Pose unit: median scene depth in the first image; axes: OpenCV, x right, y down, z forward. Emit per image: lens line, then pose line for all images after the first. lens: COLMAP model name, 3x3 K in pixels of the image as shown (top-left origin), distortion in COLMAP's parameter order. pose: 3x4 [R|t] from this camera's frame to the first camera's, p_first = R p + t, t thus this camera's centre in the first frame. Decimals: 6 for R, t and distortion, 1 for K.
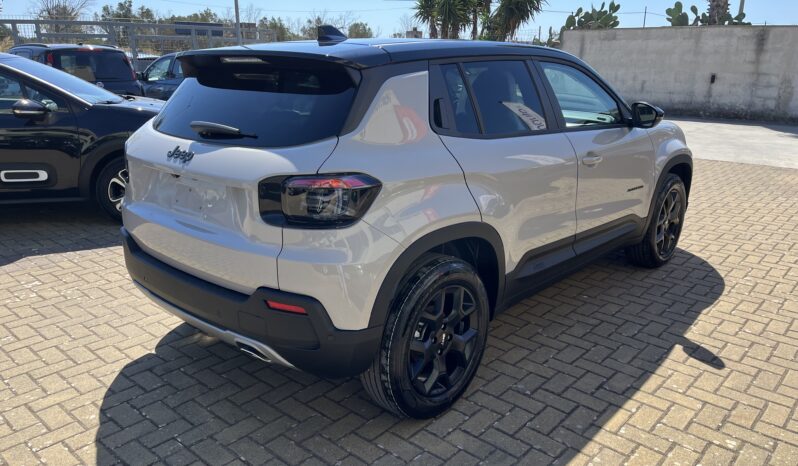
lens RADIAL K [[611.2, 0, 401.5], [0, 611.2, 241.0], [0, 0, 1]] dist [0.044511, -0.034995]
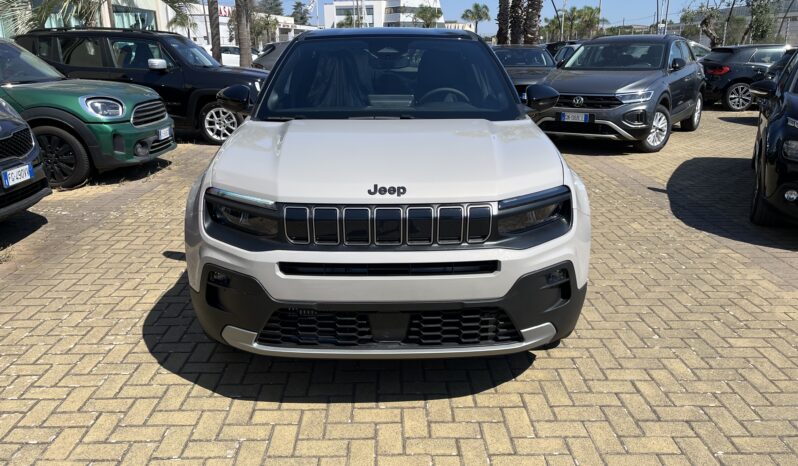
lens RADIAL K [[611.2, 0, 400.9], [0, 611.2, 231.1], [0, 0, 1]] dist [0.044511, -0.034995]
pose [[-0.737039, 0.194142, -0.647365, 0.848655], [-0.196400, 0.854993, 0.480014, -0.527132], [0.646684, 0.480932, -0.592034, 1.792590]]
